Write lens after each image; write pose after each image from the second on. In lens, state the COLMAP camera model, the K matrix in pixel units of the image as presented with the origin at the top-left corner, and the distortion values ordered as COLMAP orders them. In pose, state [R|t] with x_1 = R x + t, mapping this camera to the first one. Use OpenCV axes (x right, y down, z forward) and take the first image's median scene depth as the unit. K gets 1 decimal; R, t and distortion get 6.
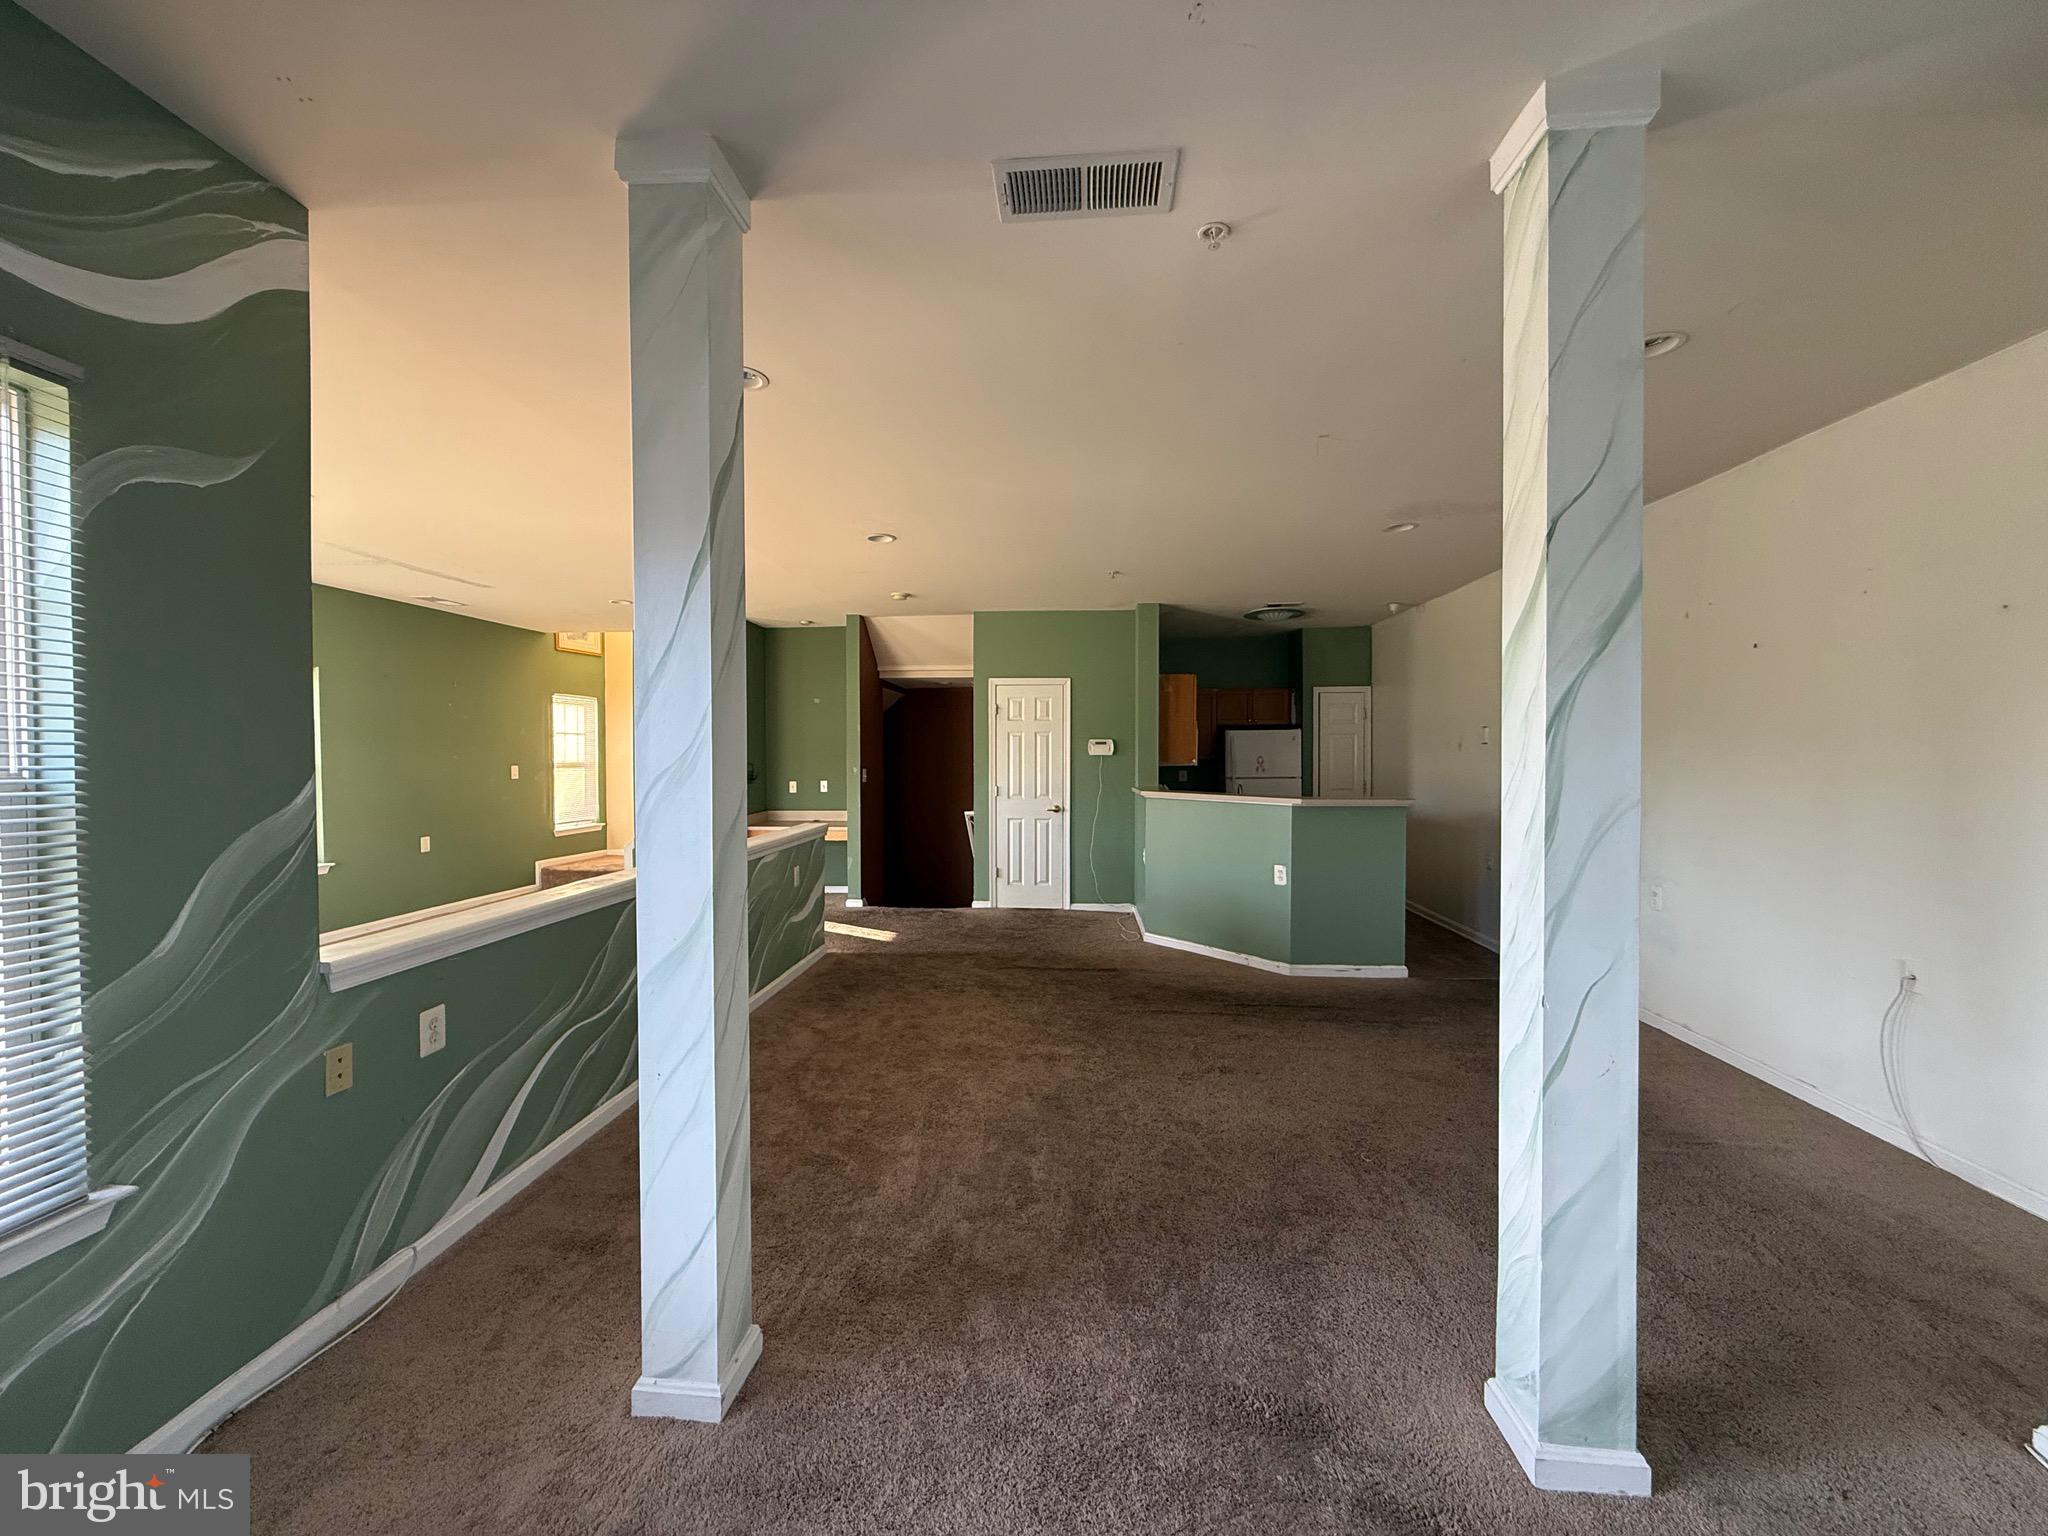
lens RADIAL K [[819.8, 0, 1020.1], [0, 819.8, 765.5], [0, 0, 1]] dist [0.001098, 0.000129]
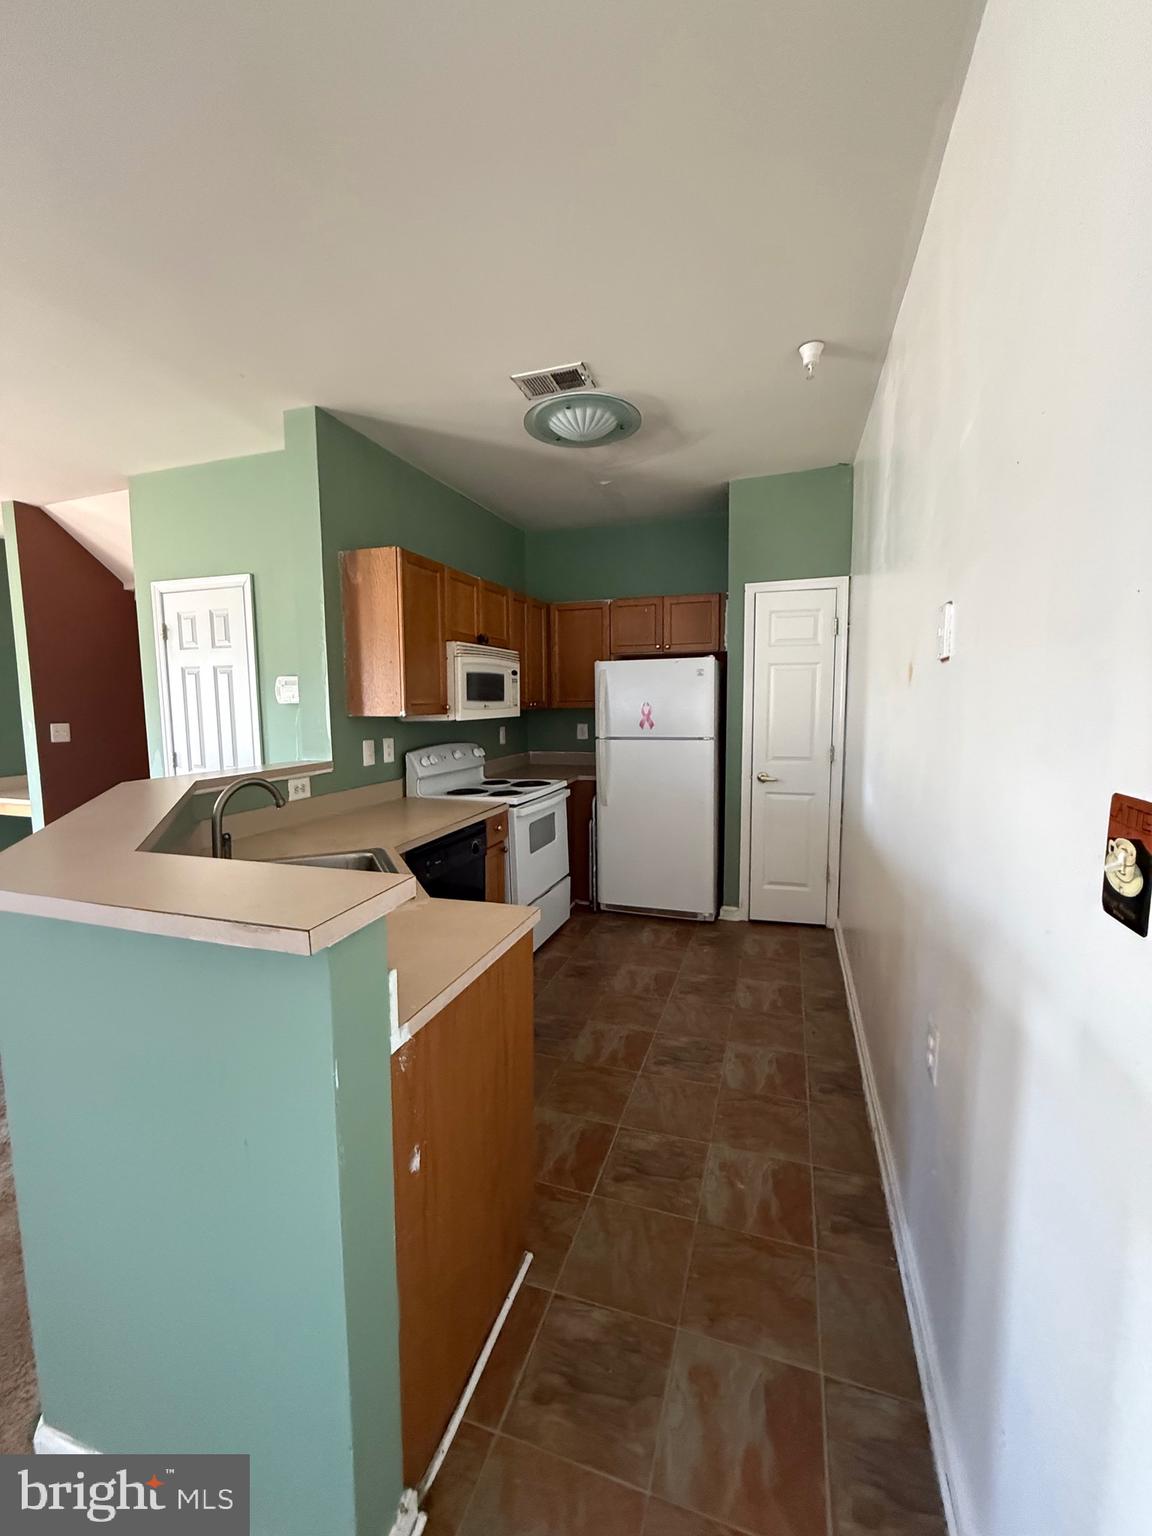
lens RADIAL K [[614.8, 0, 578.0], [0, 614.8, 764.4], [0, 0, 1]] dist [0.001098, 0.000129]
pose [[0.972792, 0.016165, -0.231118, 0.391513], [0.003616, 0.996382, 0.084909, -0.005686], [0.231654, -0.083434, 0.969214, 0.605184]]
